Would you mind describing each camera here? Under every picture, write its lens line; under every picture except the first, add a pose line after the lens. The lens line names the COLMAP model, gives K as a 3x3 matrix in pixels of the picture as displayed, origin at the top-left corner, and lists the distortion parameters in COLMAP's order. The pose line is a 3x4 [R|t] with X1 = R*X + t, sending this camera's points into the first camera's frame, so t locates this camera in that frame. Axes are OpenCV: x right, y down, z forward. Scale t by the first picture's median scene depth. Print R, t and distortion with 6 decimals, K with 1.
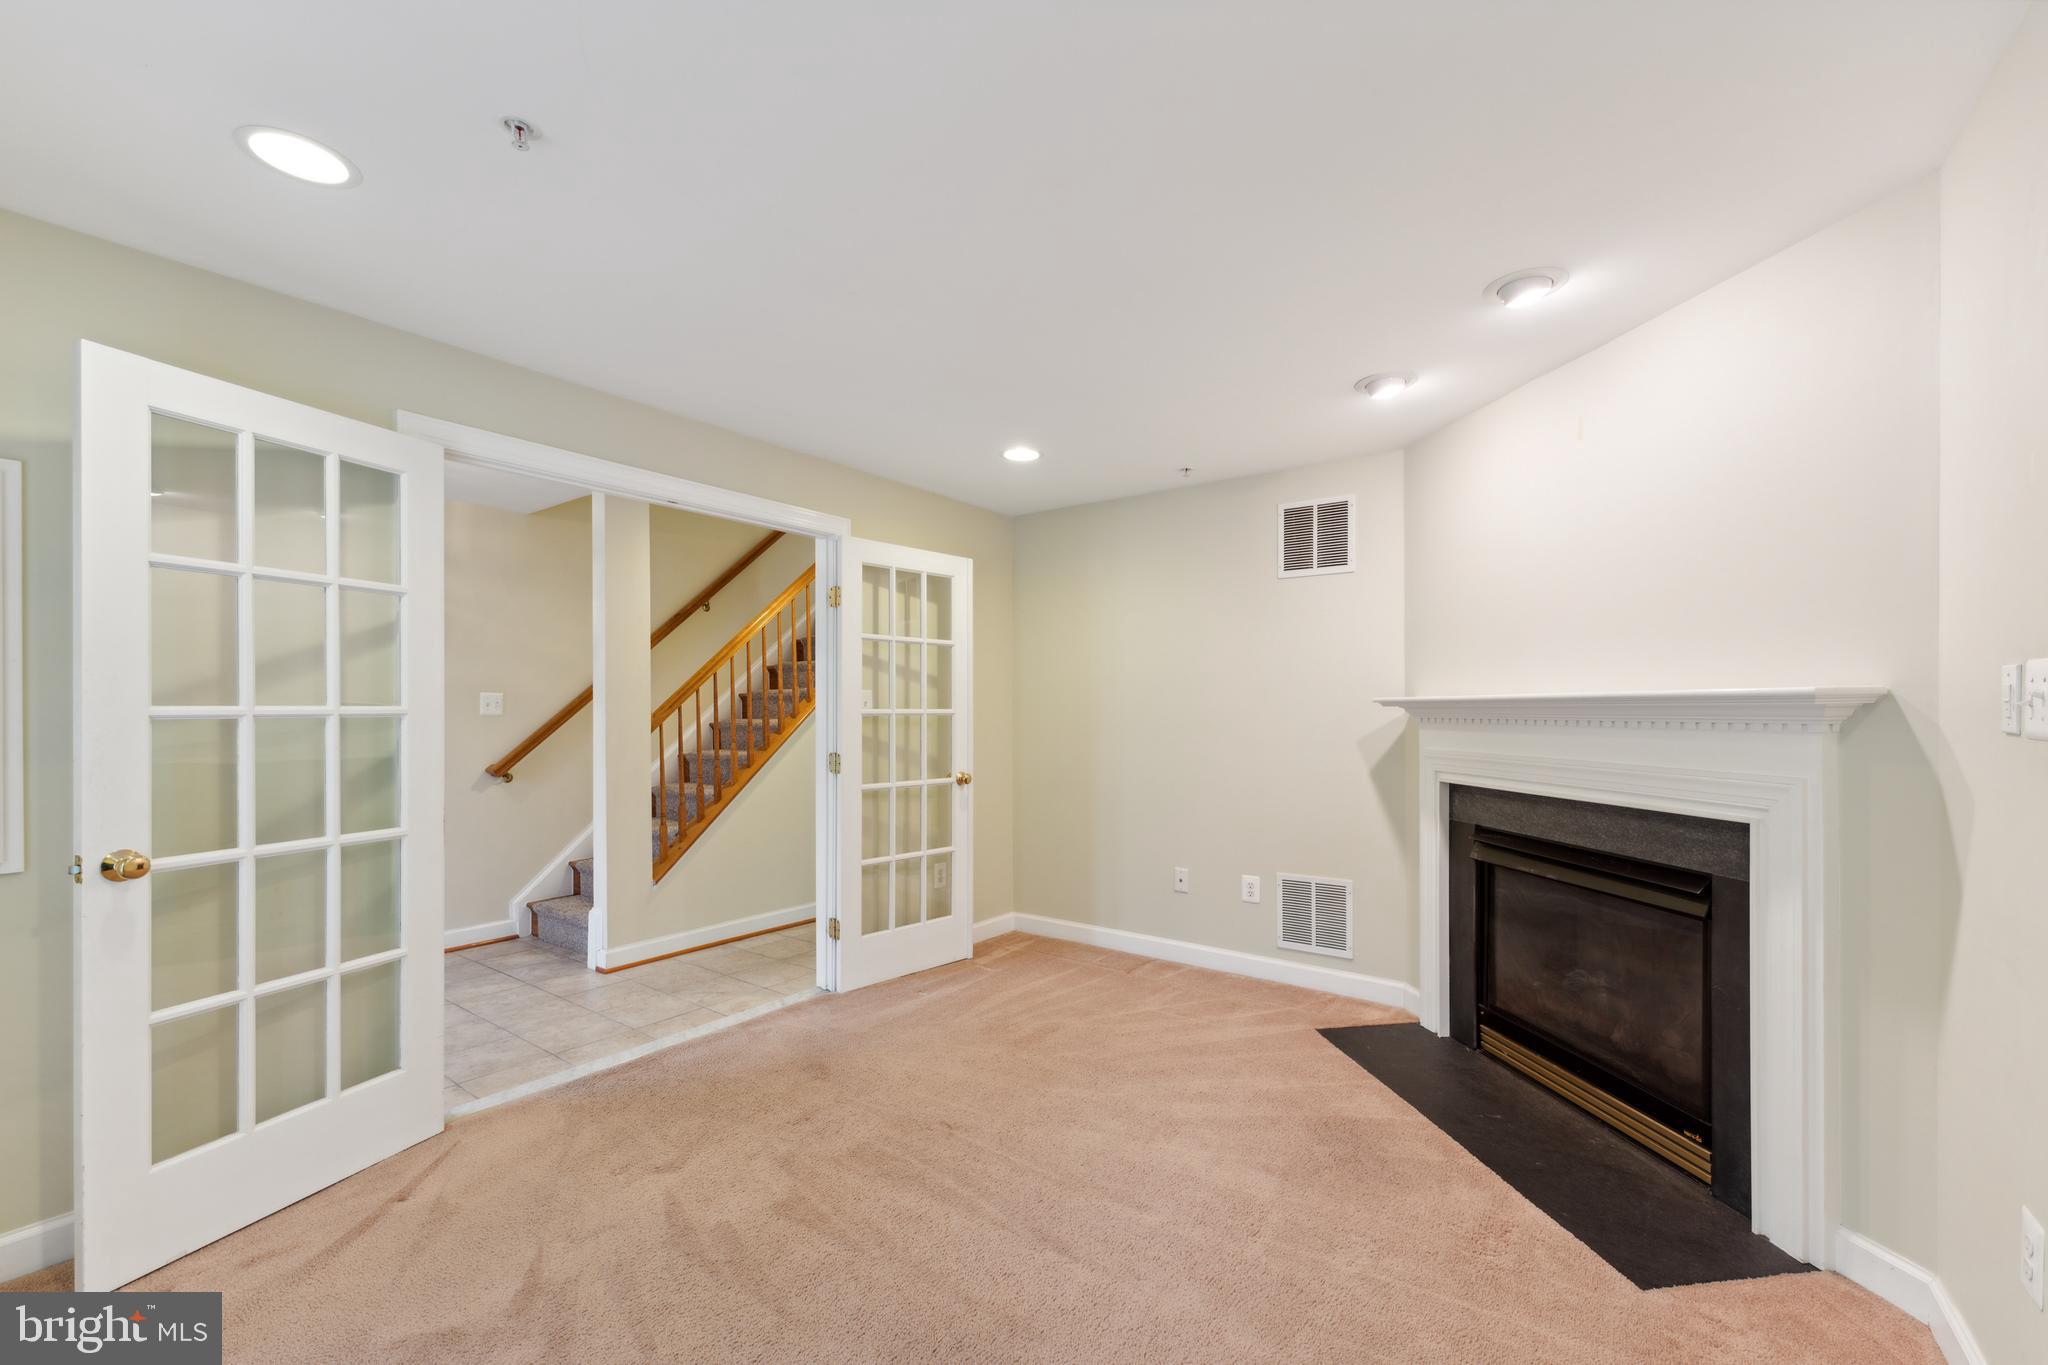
lens RADIAL K [[838.4, 0, 1021.0], [0, 838.4, 704.5], [0, 0, 1]] dist [0.000520, 0.000369]
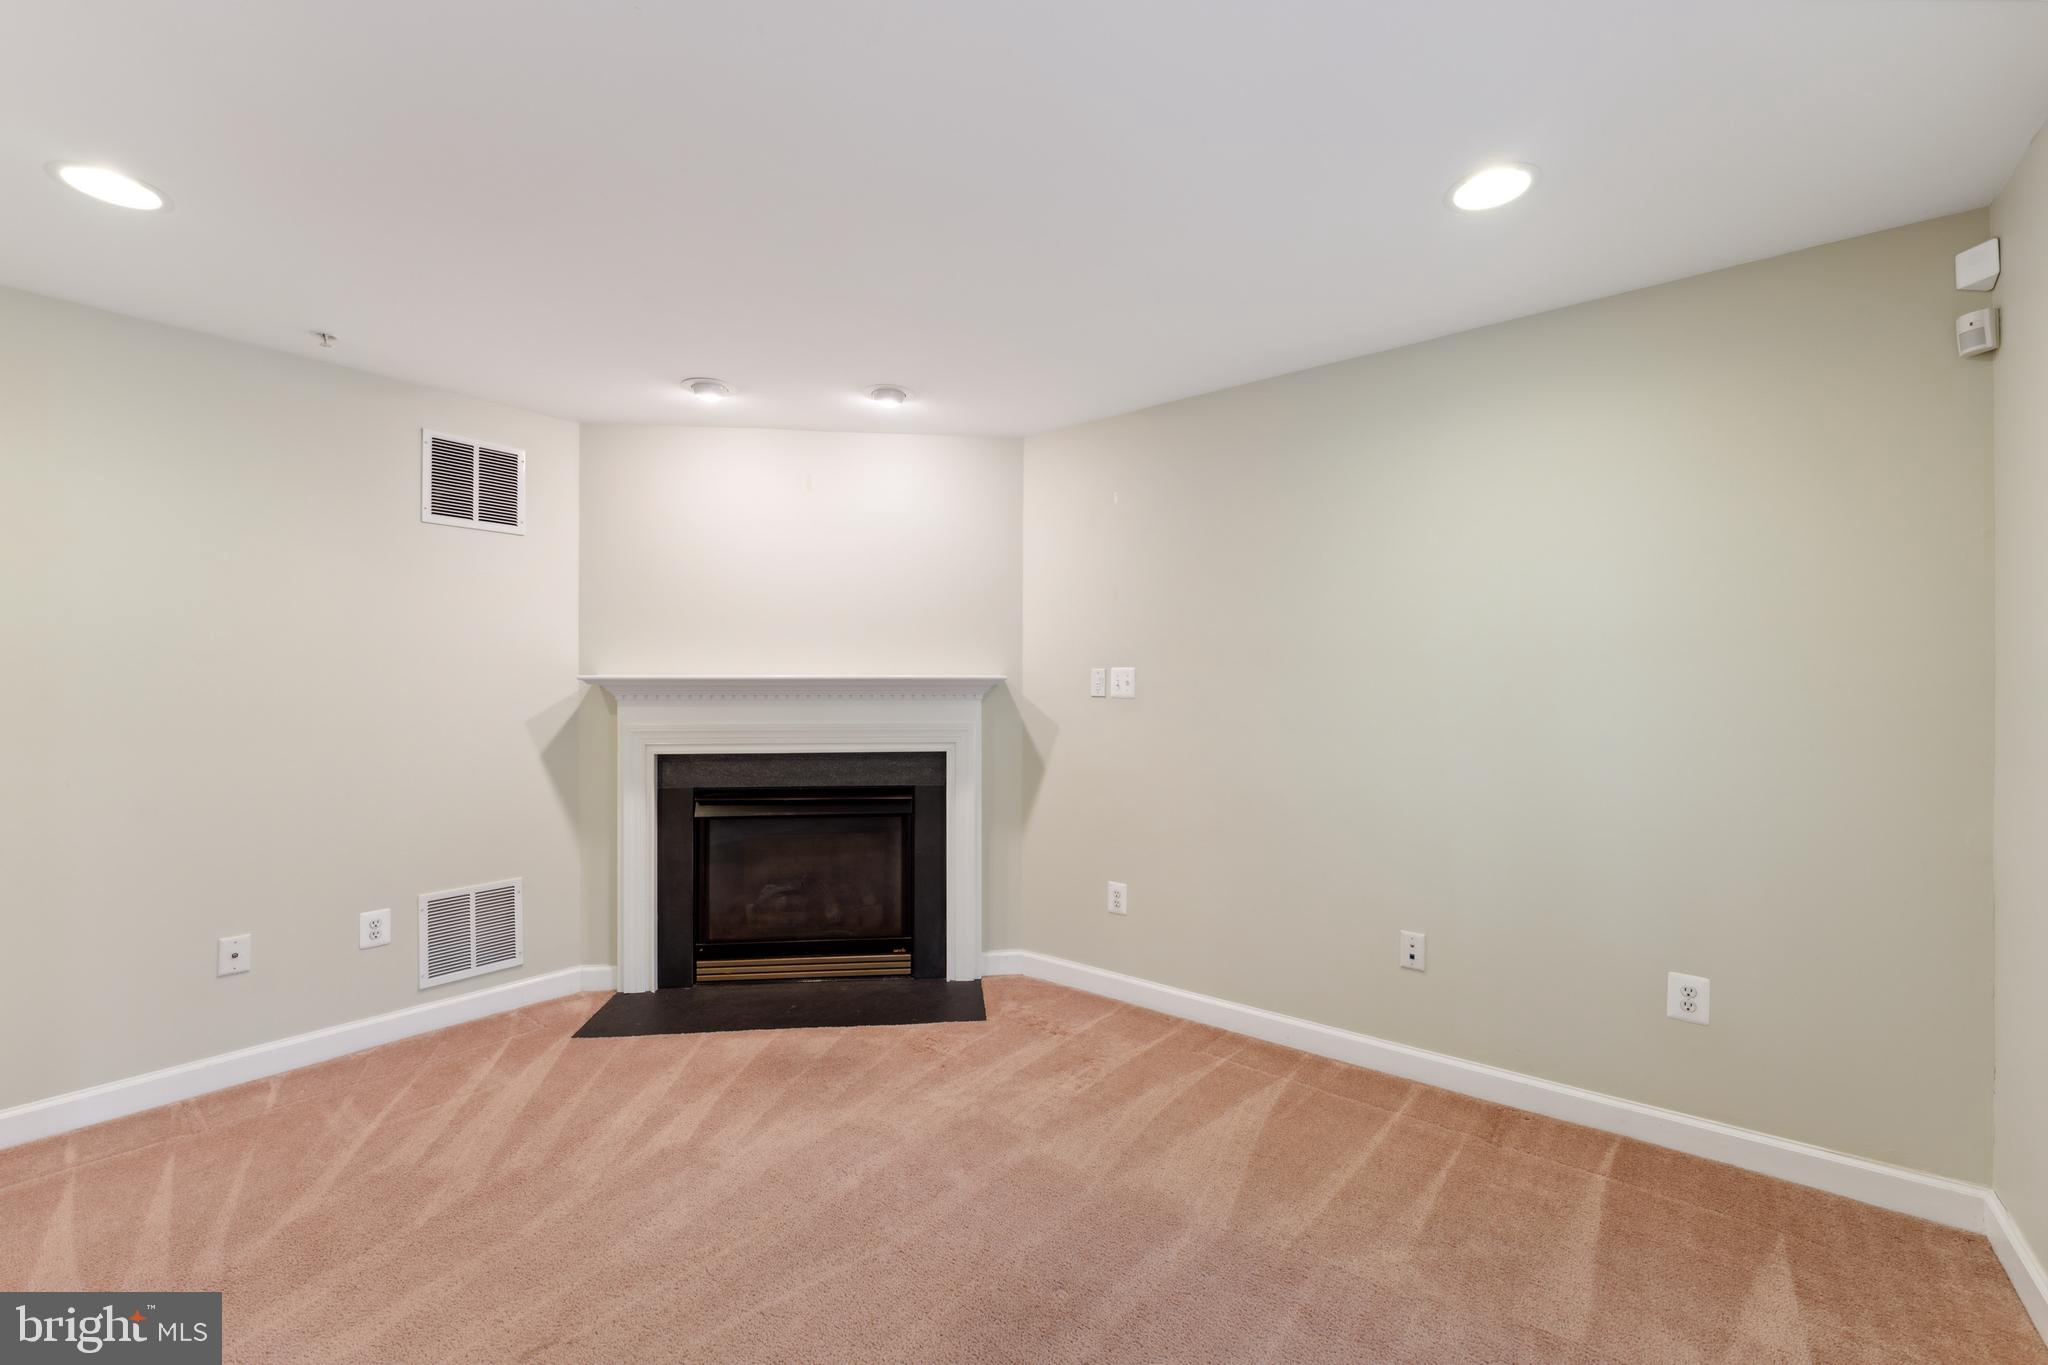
lens RADIAL K [[845.1, 0, 1025.3], [0, 845.1, 674.9], [0, 0, 1]] dist [0.019625, 0.000086]
pose [[0.030370, 0.013687, 0.999445, -0.607881], [-0.006065, 0.999890, -0.013509, 0.002032], [-0.999520, -0.005651, 0.030450, 0.516176]]
